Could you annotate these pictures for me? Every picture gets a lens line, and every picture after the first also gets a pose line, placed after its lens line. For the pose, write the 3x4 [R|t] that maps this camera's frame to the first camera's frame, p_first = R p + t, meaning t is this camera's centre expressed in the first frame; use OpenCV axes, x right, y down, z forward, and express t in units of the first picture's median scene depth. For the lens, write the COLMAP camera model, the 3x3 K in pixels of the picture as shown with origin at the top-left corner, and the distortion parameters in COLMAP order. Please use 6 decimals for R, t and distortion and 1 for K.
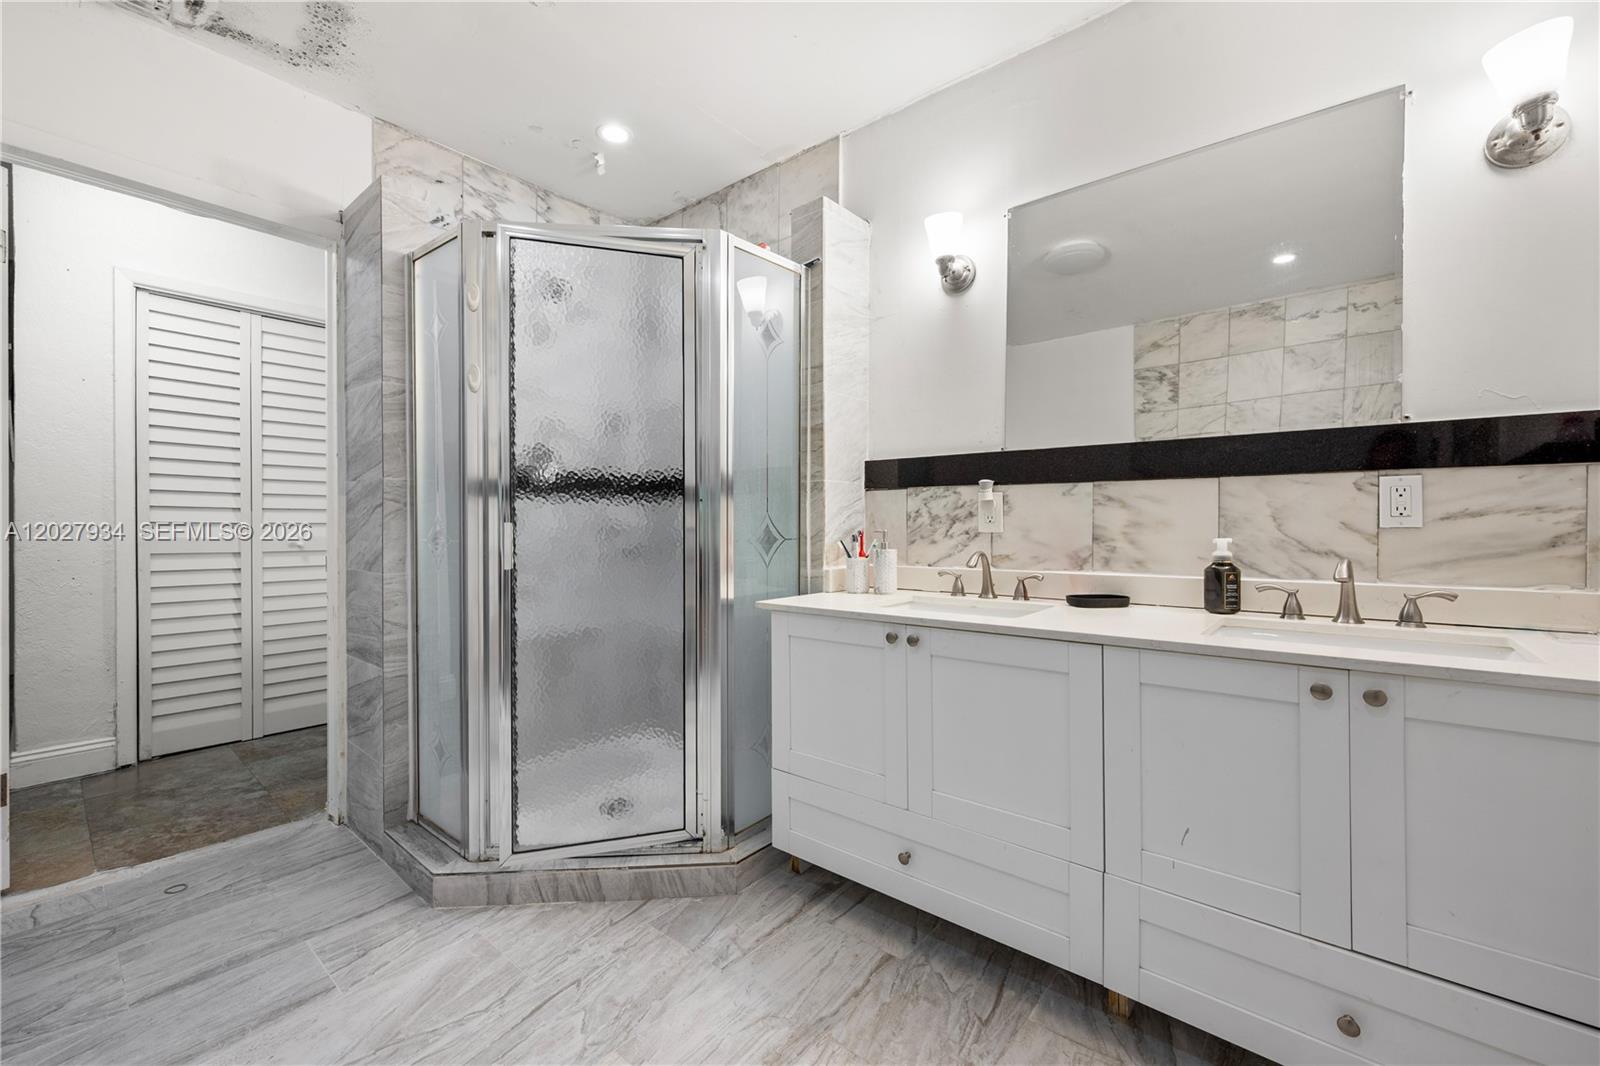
lens RADIAL K [[646.6, 0, 800.5], [0, 646.6, 526.7], [0, 0, 1]] dist [0.001104, 0.000105]
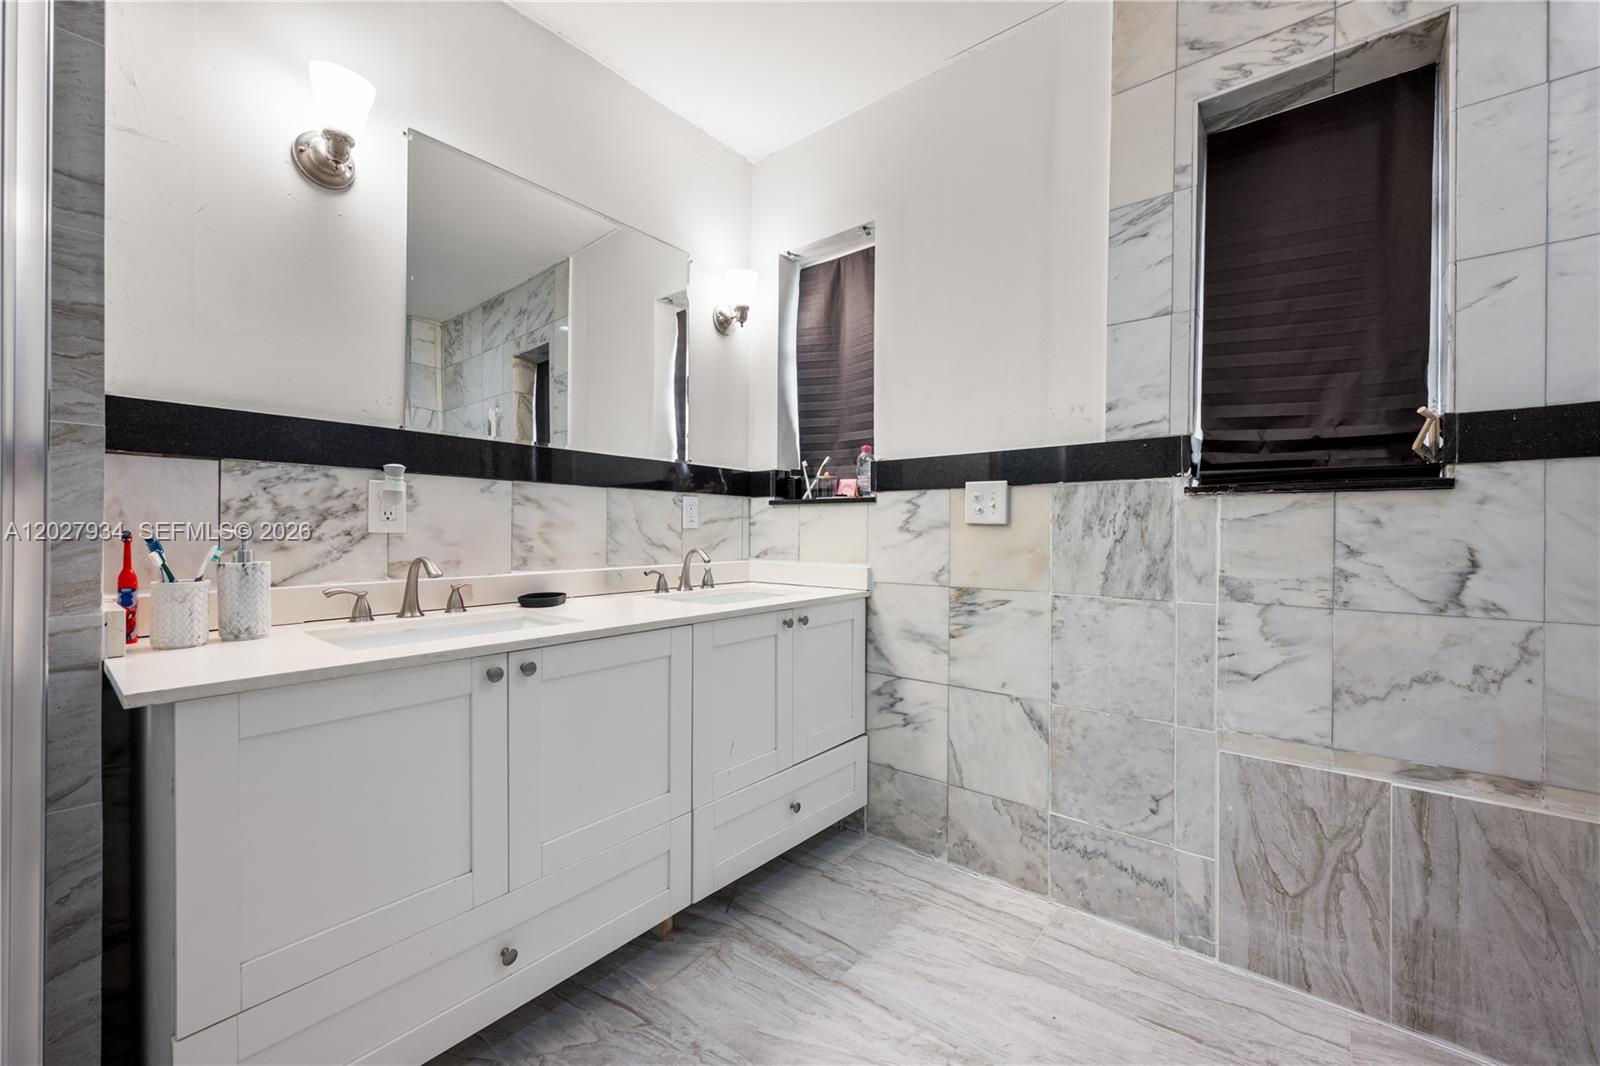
lens RADIAL K [[646.6, 0, 798.9], [0, 646.6, 536.0], [0, 0, 1]] dist [0.001104, 0.000105]
pose [[-0.013469, -0.001472, 0.999908, -0.522394], [0.003701, 0.999992, 0.001522, 0.014292], [-0.999902, 0.003721, -0.013463, 0.572439]]
